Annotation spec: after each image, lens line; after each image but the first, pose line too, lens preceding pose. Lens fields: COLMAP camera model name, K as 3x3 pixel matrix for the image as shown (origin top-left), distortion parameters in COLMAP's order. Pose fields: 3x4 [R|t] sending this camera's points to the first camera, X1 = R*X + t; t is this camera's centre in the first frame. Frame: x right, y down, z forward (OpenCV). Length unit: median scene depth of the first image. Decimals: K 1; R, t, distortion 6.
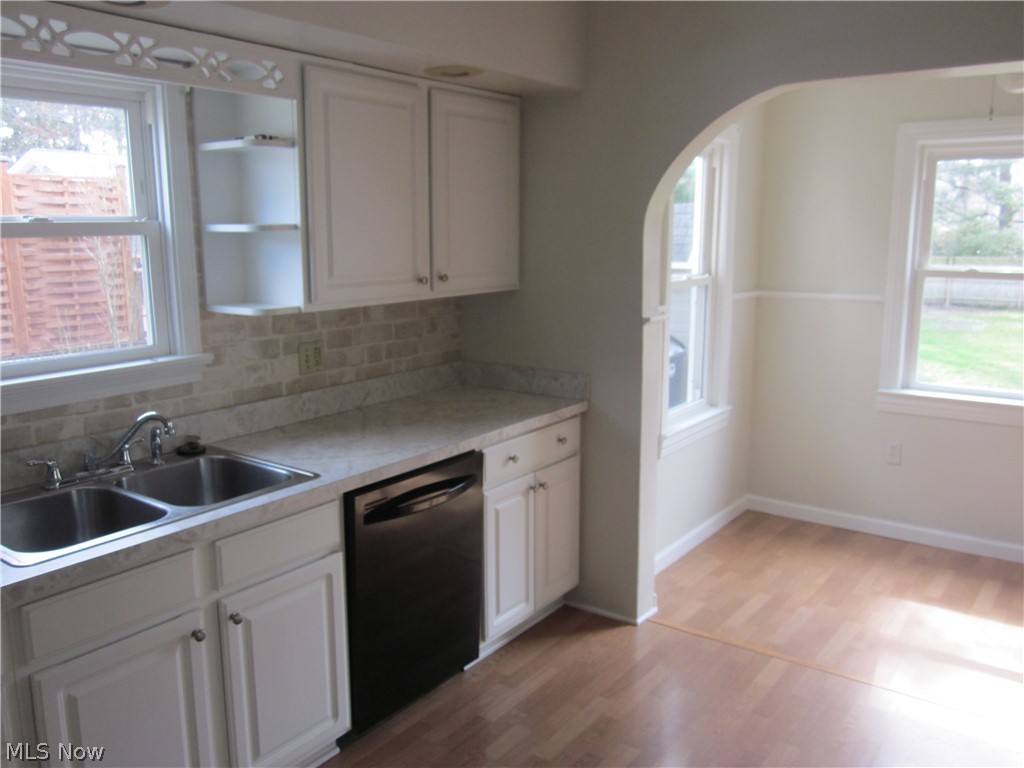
lens RADIAL K [[848.0, 0, 511.6], [0, 848.0, 385.6], [0, 0, 1]] dist [-0.042011, 0.004906]
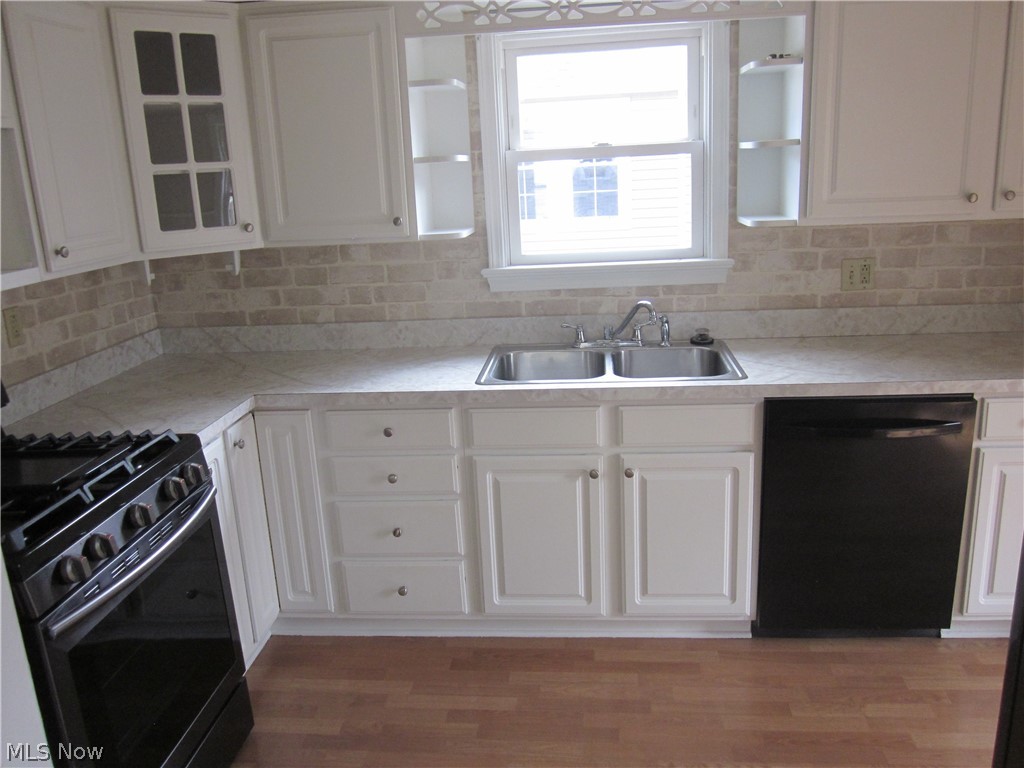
lens RADIAL K [[848.0, 0, 514.3], [0, 848.0, 385.2], [0, 0, 1]] dist [-0.042011, 0.004906]
pose [[0.509442, 0.197567, -0.837518, 0.436577], [-0.111864, 0.980233, 0.163189, -0.022872], [0.853203, 0.010553, 0.521472, 0.154084]]
